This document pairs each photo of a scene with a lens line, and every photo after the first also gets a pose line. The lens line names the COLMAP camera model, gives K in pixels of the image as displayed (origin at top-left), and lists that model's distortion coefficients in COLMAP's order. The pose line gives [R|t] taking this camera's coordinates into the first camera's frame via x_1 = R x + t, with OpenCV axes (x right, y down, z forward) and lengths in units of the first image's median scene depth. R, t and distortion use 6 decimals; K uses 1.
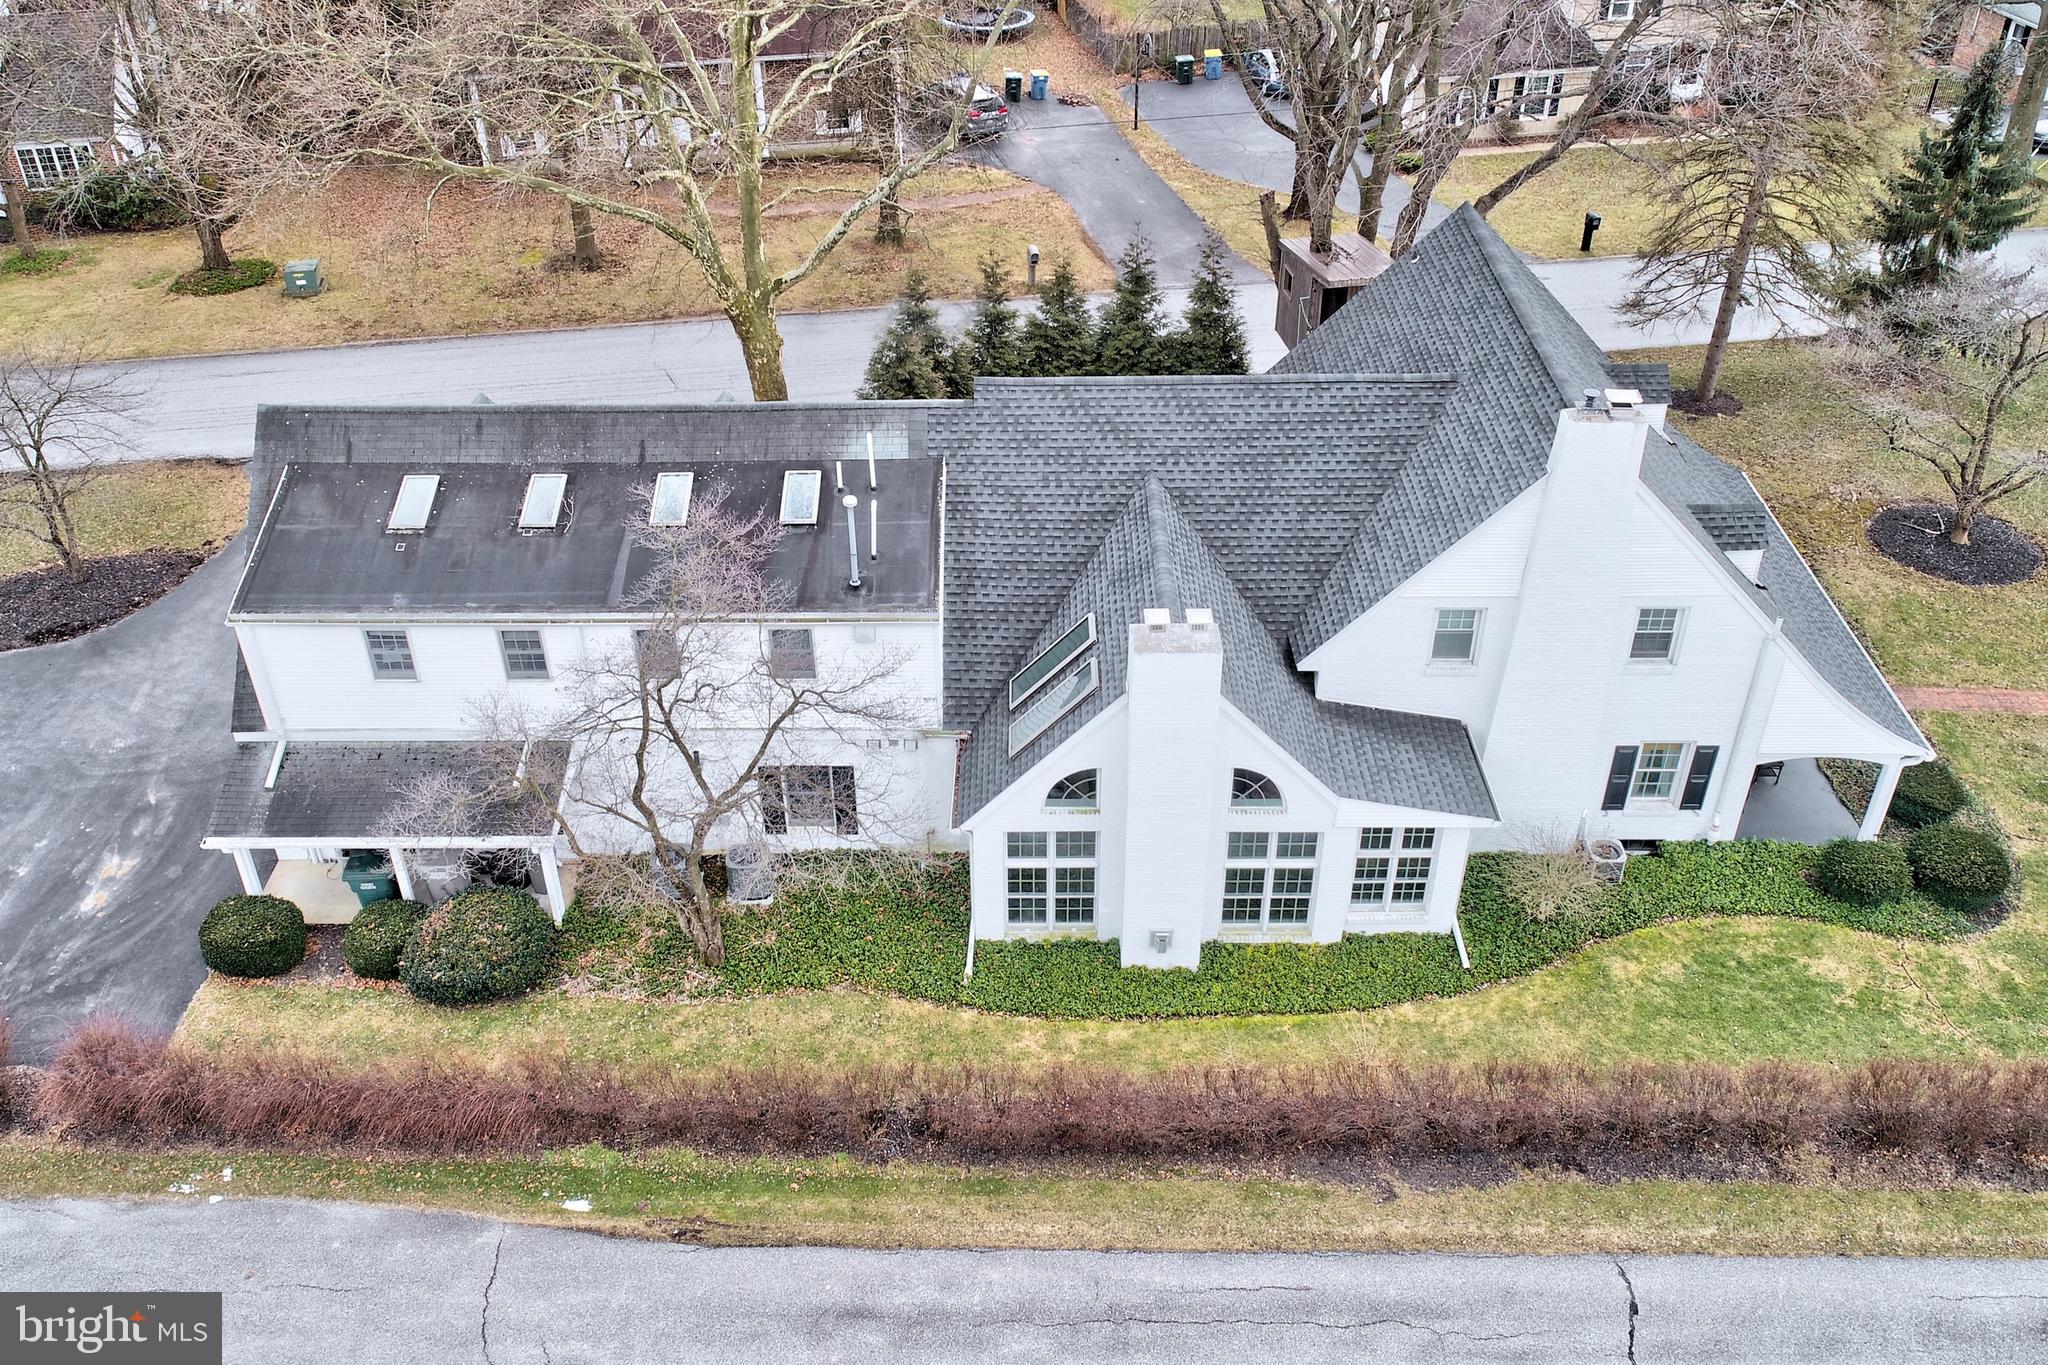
lens RADIAL K [[1777.4, 0, 973.6], [0, 1777.4, 669.3], [0, 0, 1]] dist [-0.006980, 0.003112]
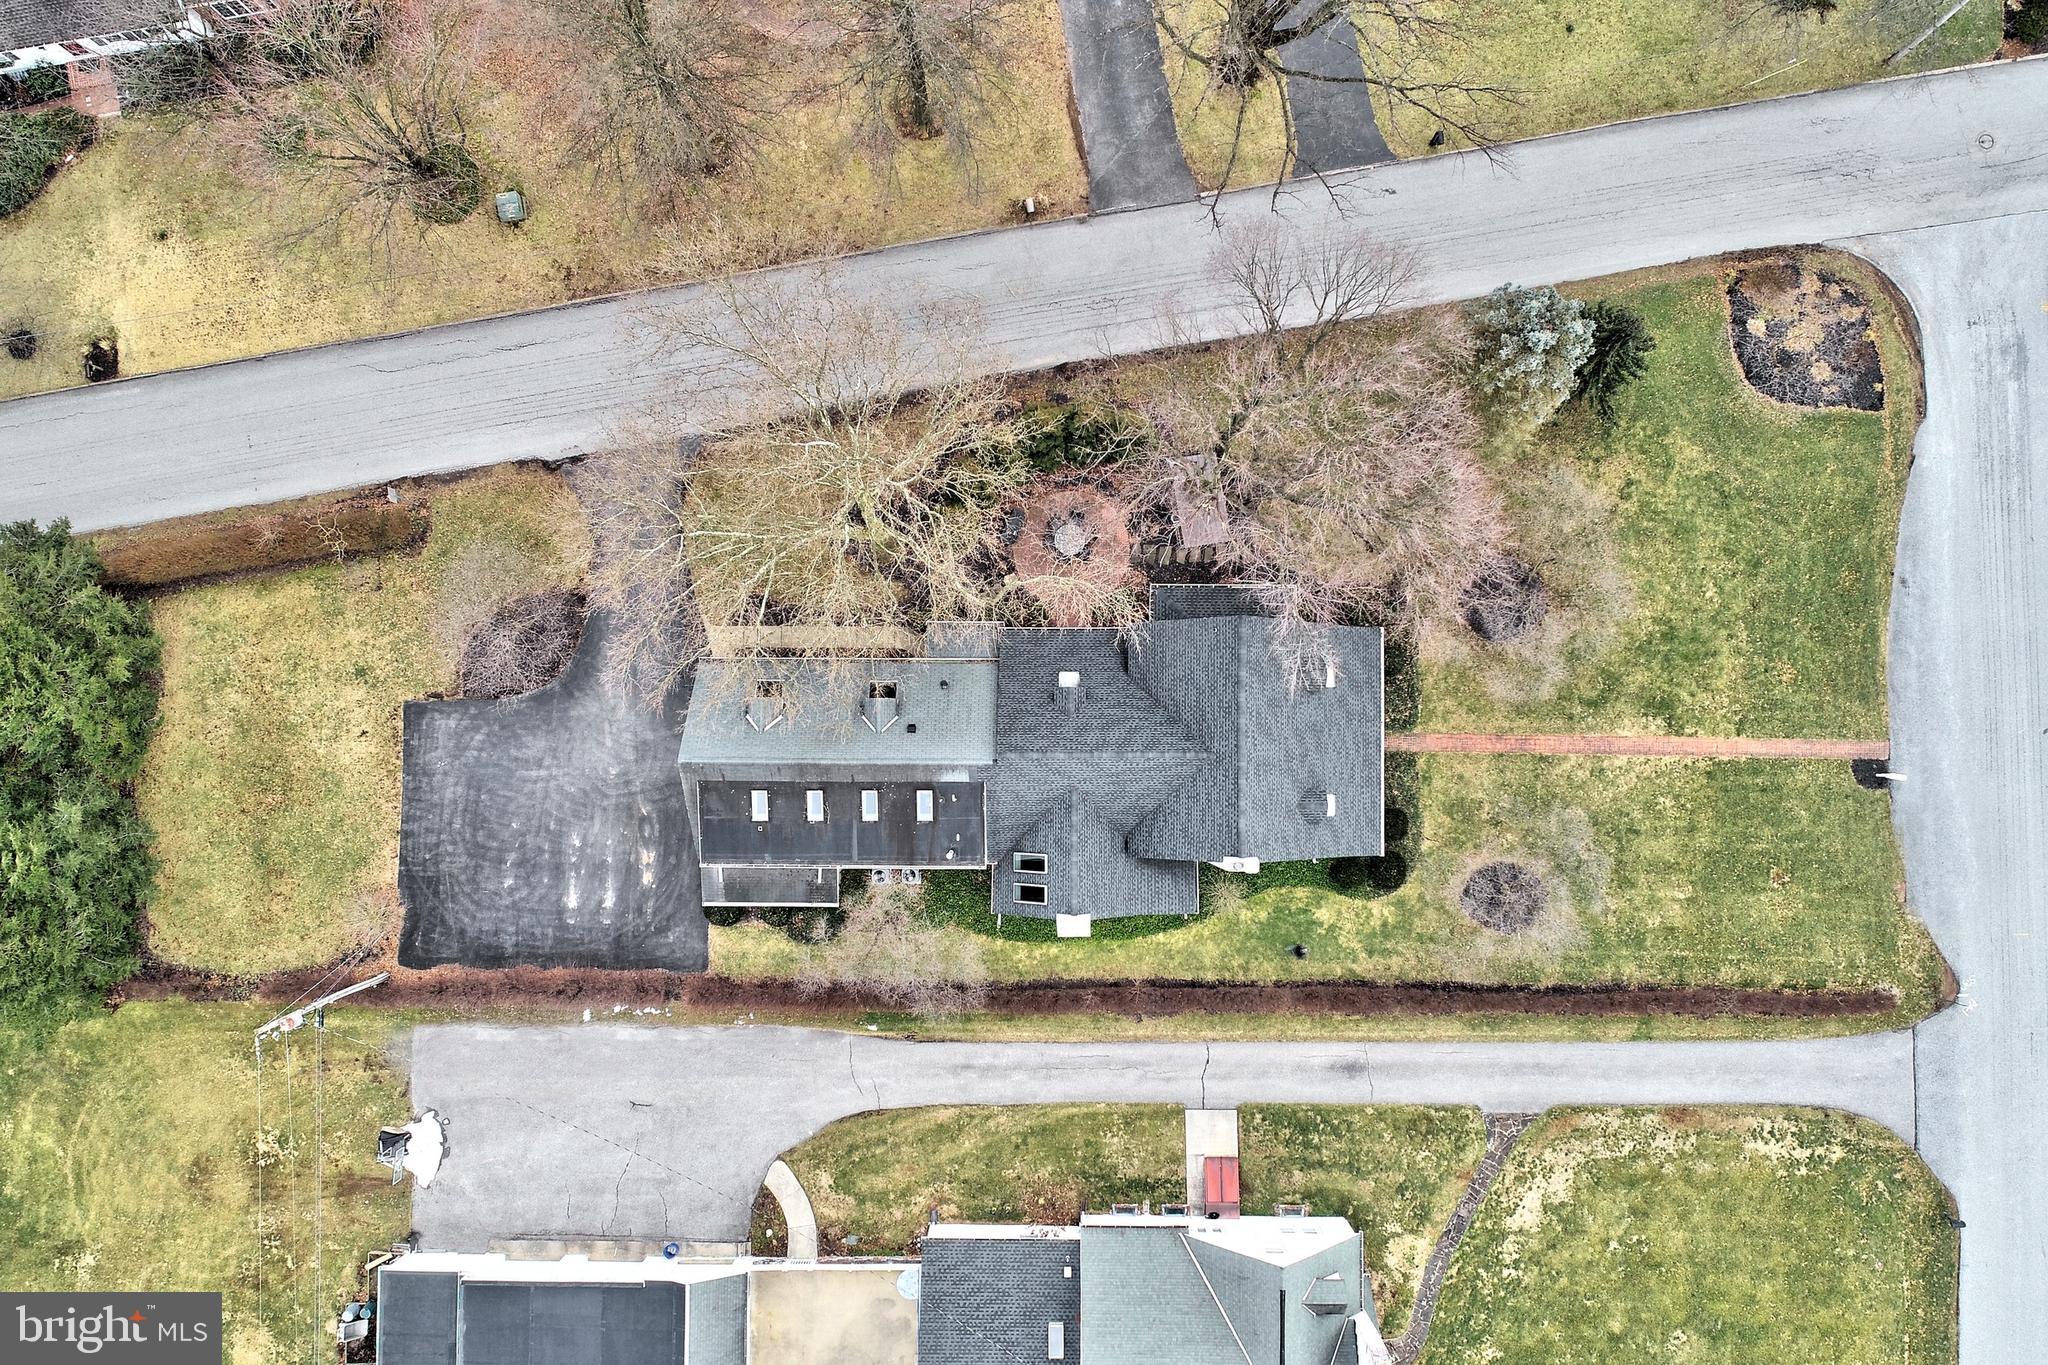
lens RADIAL K [[1777.4, 0, 1029.0], [0, 1777.4, 680.3], [0, 0, 1]] dist [-0.006980, 0.003112]
pose [[0.999740, -0.018420, 0.013406, 0.014750], [-0.000374, 0.575122, 0.818068, -2.502279], [-0.022779, -0.817860, 0.574966, -0.265670]]
